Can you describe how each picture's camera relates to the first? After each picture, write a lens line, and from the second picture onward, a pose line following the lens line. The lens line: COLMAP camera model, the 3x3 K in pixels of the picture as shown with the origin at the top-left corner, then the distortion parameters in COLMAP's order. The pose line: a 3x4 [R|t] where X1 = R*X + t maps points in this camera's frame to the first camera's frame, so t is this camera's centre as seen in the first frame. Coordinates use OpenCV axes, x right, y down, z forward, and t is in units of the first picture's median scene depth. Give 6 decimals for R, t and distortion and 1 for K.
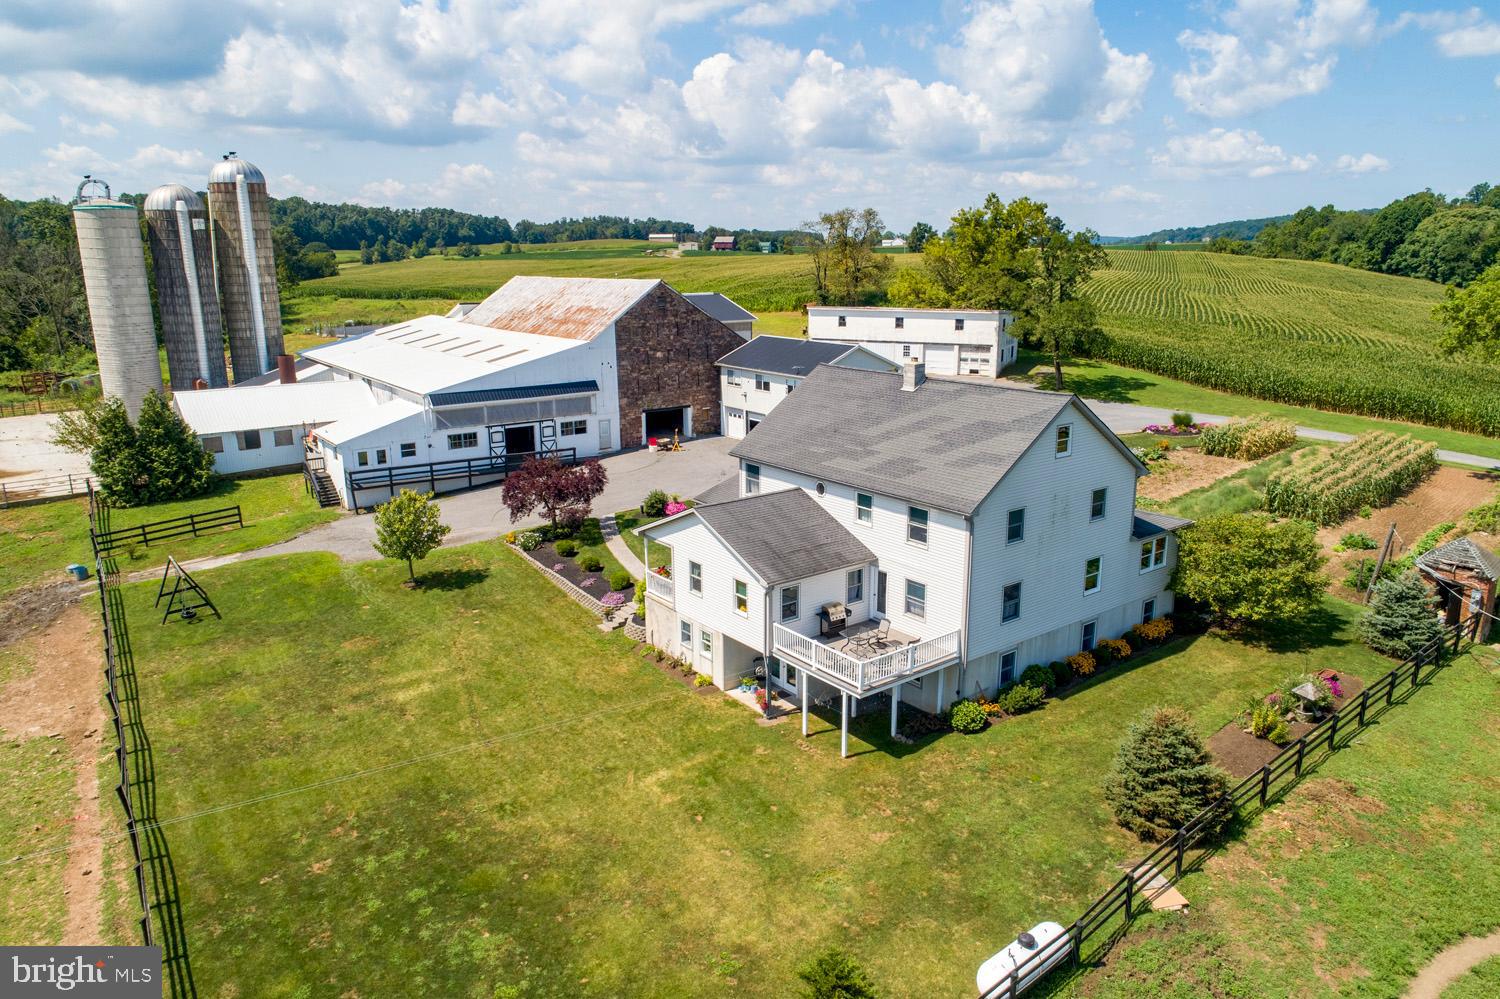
lens RADIAL K [[1015.2, 0, 749.4], [0, 1015.2, 501.6], [0, 0, 1]] dist [-0.003807, 0.009754]
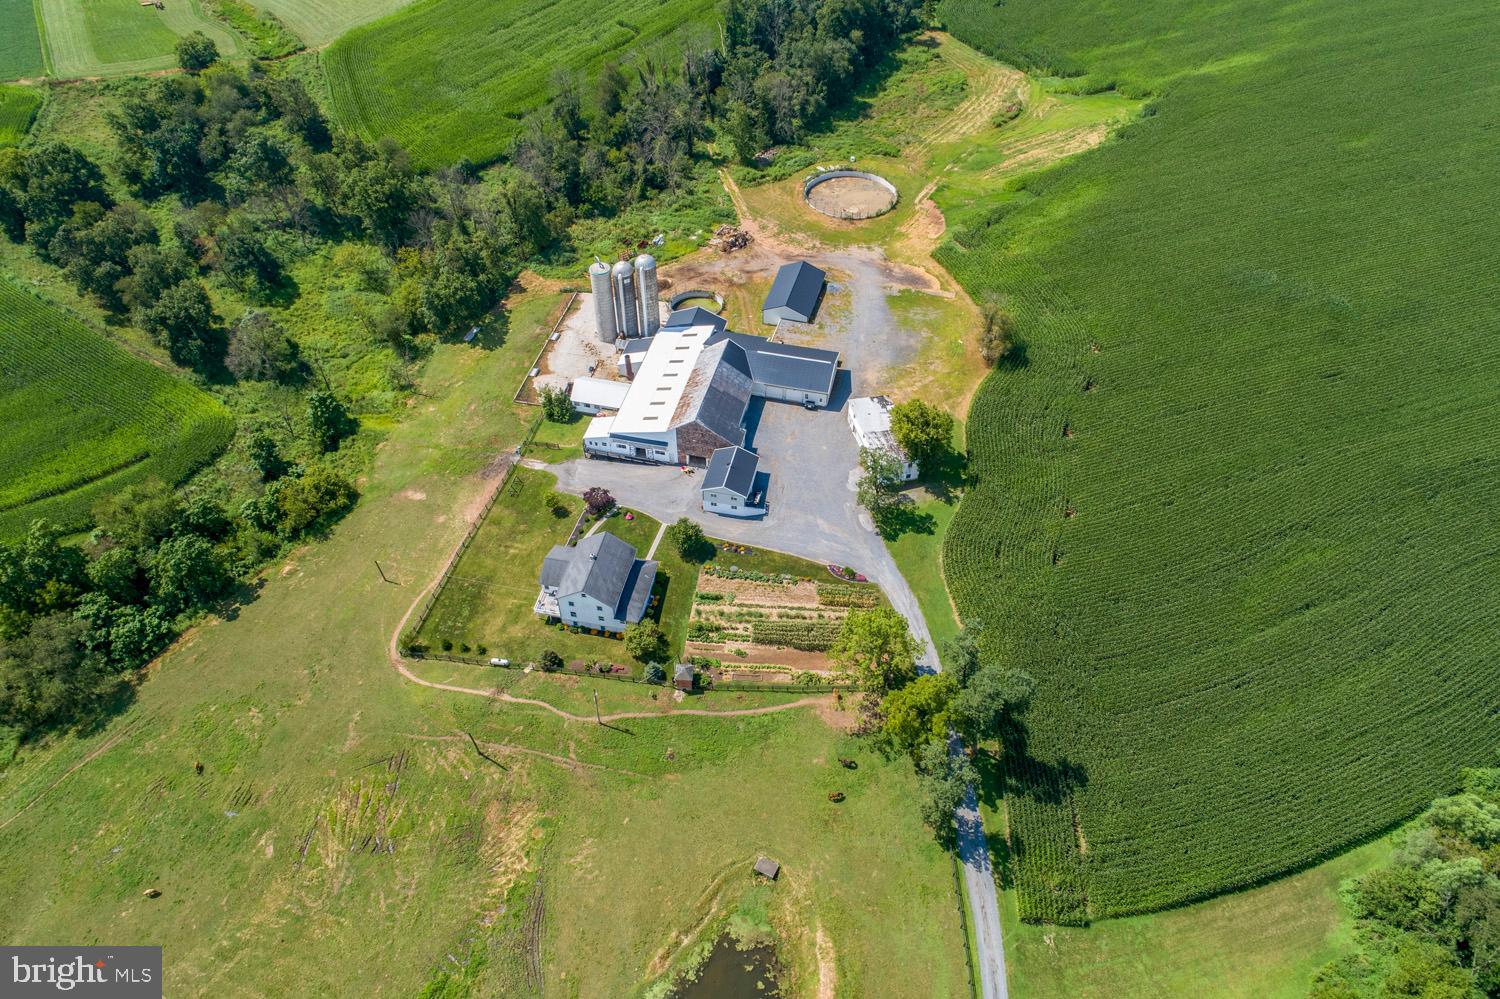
lens RADIAL K [[1015.2, 0, 749.9], [0, 1015.2, 499.5], [0, 0, 1]] dist [-0.003807, 0.009754]
pose [[0.661969, 0.544734, -0.514842, 1.405214], [-0.188706, 0.785883, 0.588879, -1.556388], [0.725388, -0.292665, 0.623025, -0.570846]]
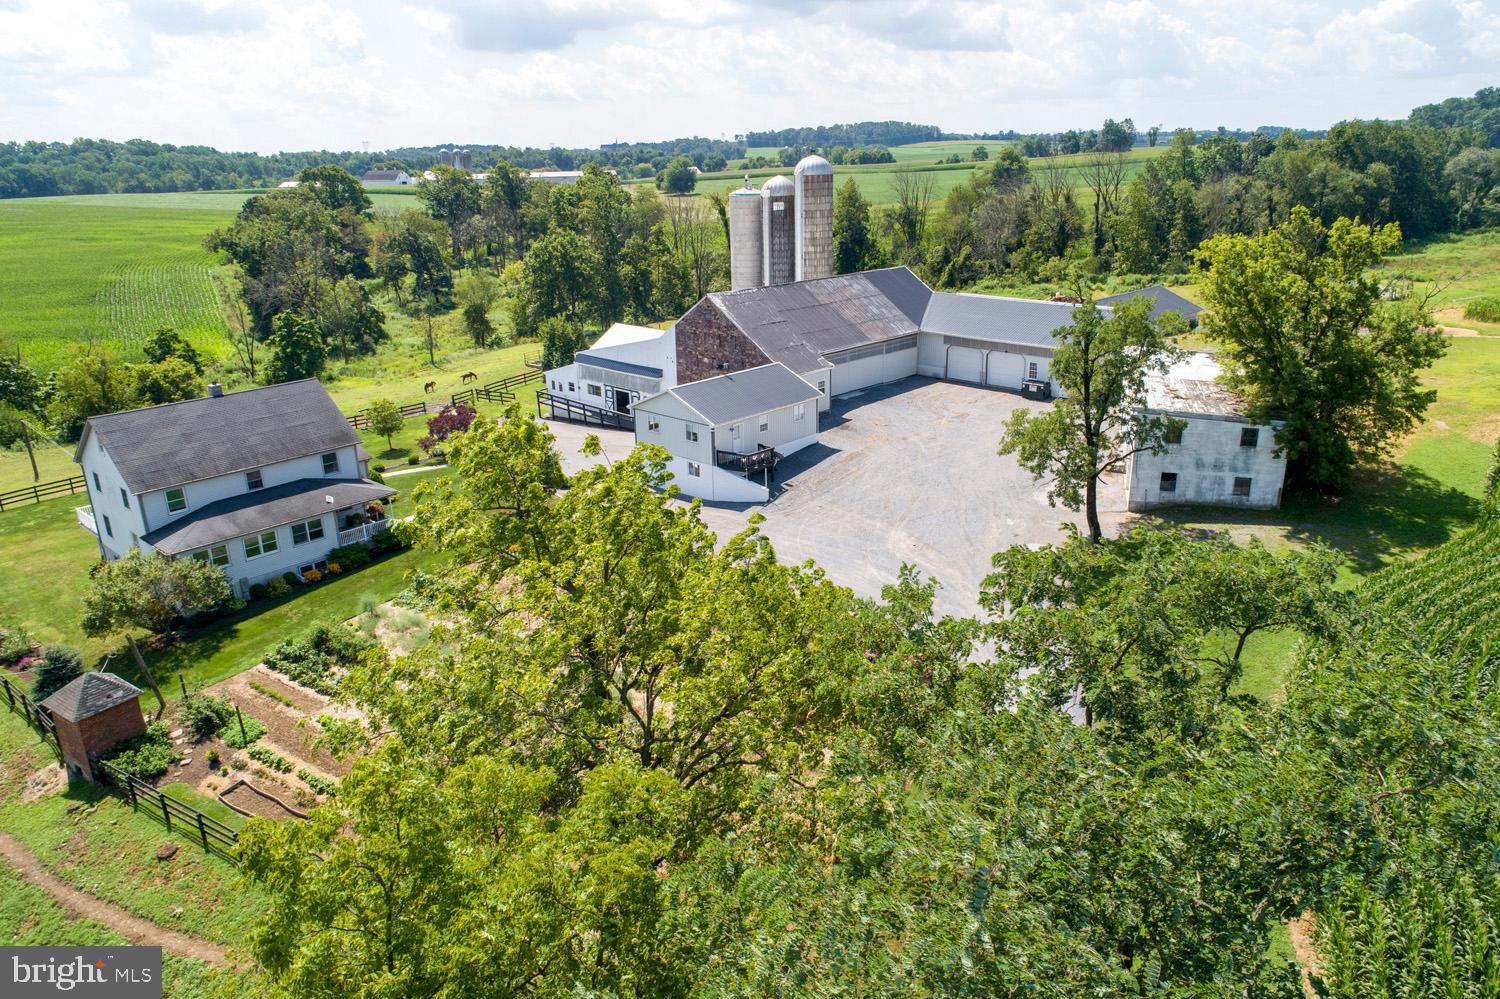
lens RADIAL K [[1015.2, 0, 750.9], [0, 1015.2, 502.6], [0, 0, 1]] dist [-0.003807, 0.009754]
pose [[0.181159, 0.326282, -0.927751, 0.971634], [-0.217043, 0.933364, 0.285875, -0.317224], [0.959205, 0.149573, 0.239904, 0.774049]]
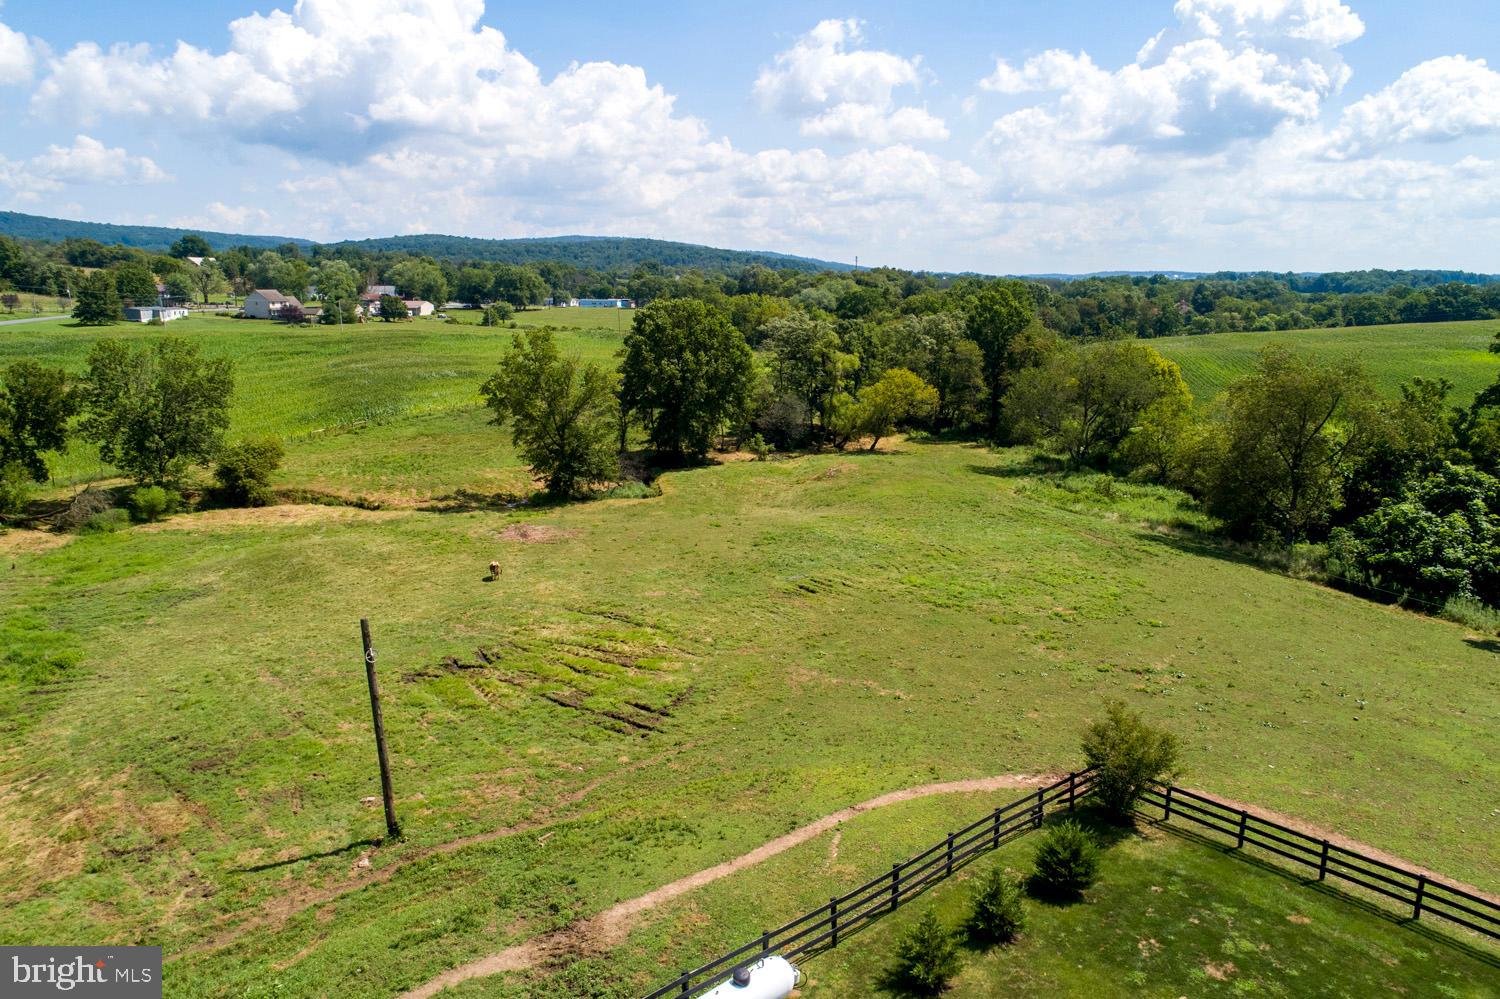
lens RADIAL K [[1015.2, 0, 750.2], [0, 1015.2, 503.6], [0, 0, 1]] dist [-0.003807, 0.009754]
pose [[-0.998742, 0.013866, -0.048191, 0.096528], [-0.009237, 0.893701, 0.448569, -0.129258], [0.049288, 0.448449, -0.892448, 0.525038]]
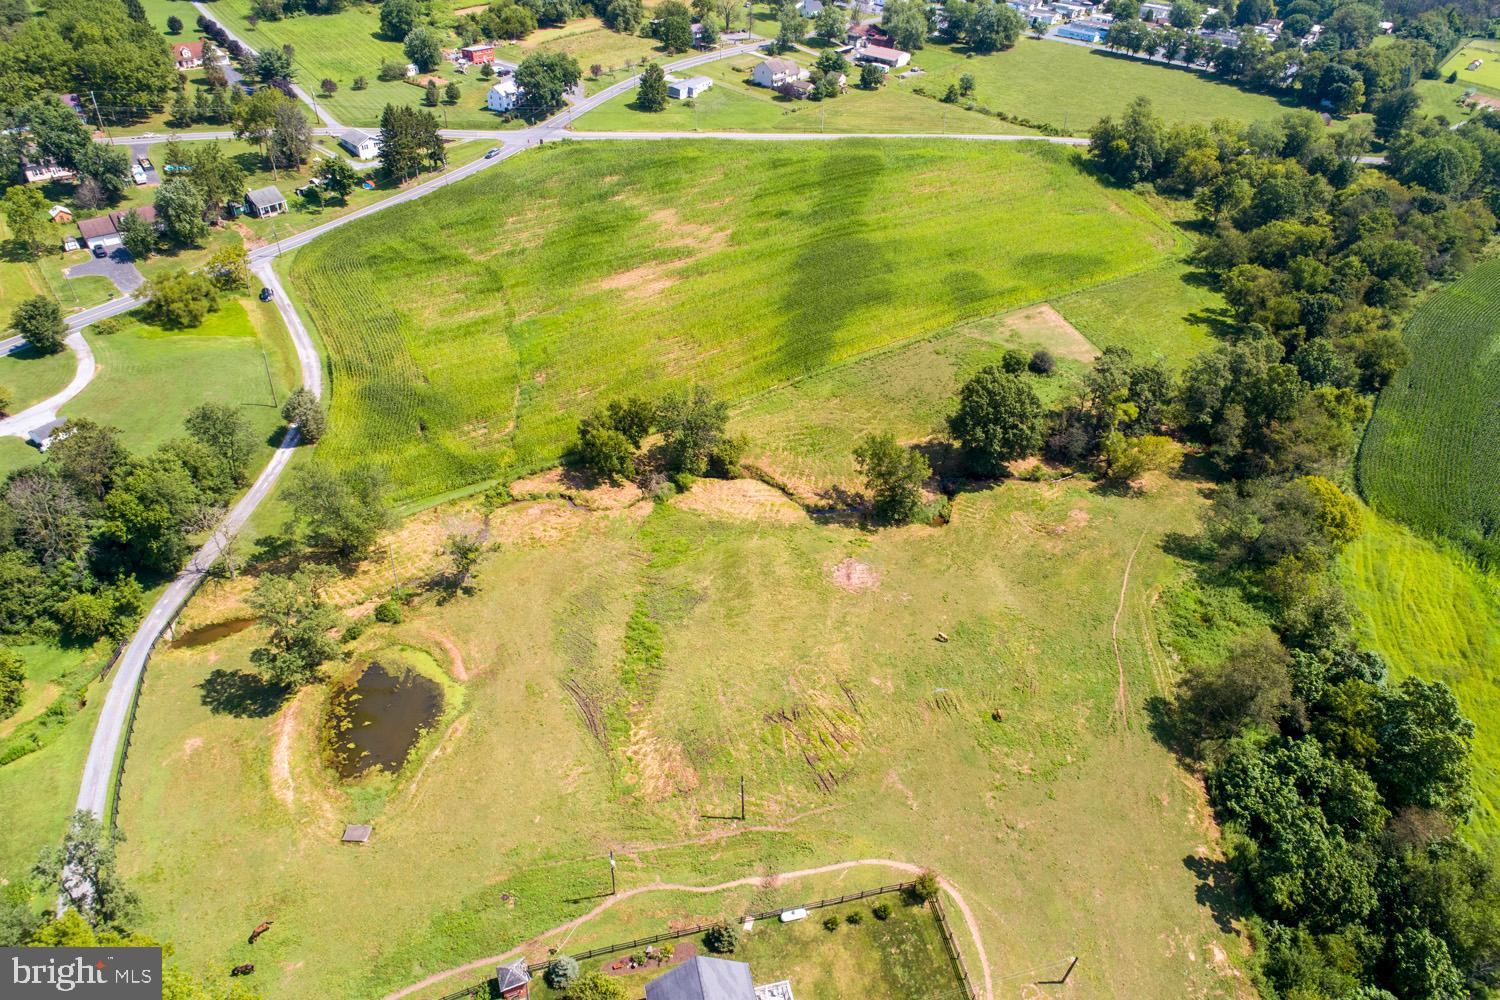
lens RADIAL K [[1015.2, 0, 751.4], [0, 1015.2, 498.4], [0, 0, 1]] dist [-0.003807, 0.009754]
pose [[-0.913684, -0.251876, 0.318967, -0.186265], [0.079532, 0.658832, 0.748075, -1.421822], [-0.398568, 0.708872, -0.581931, 0.787665]]
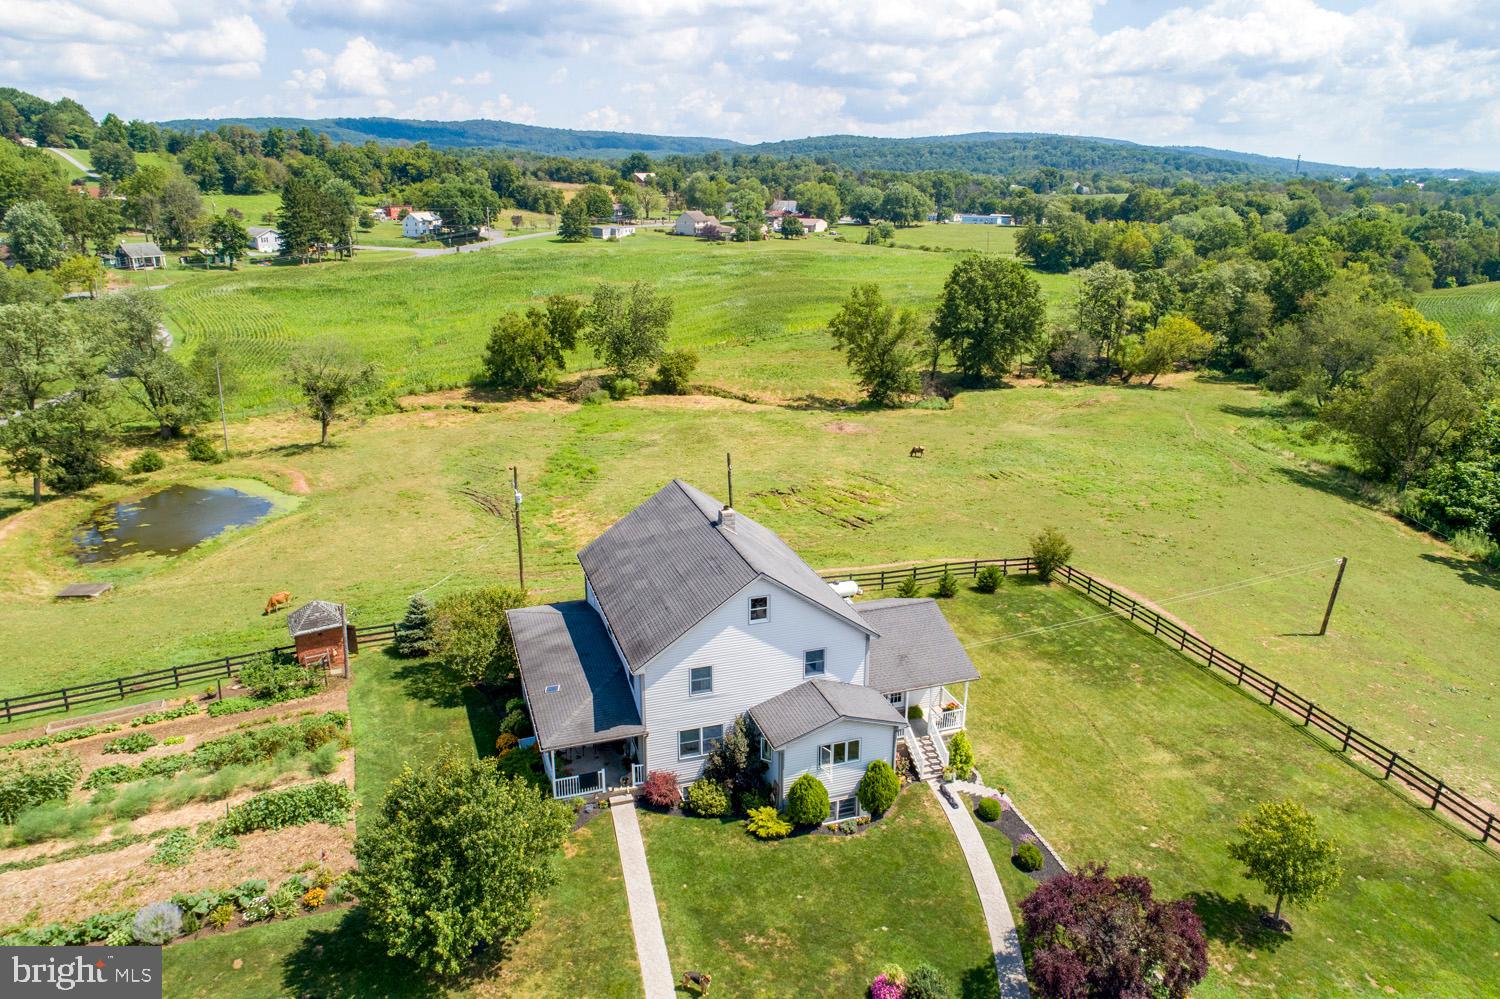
lens RADIAL K [[1015.2, 0, 751.9], [0, 1015.2, 498.1], [0, 0, 1]] dist [-0.003807, 0.009754]
pose [[-0.946192, -0.094914, 0.309373, -0.109928], [0.082180, 0.854202, 0.513405, -0.385413], [-0.312996, 0.511204, -0.800440, 1.007546]]
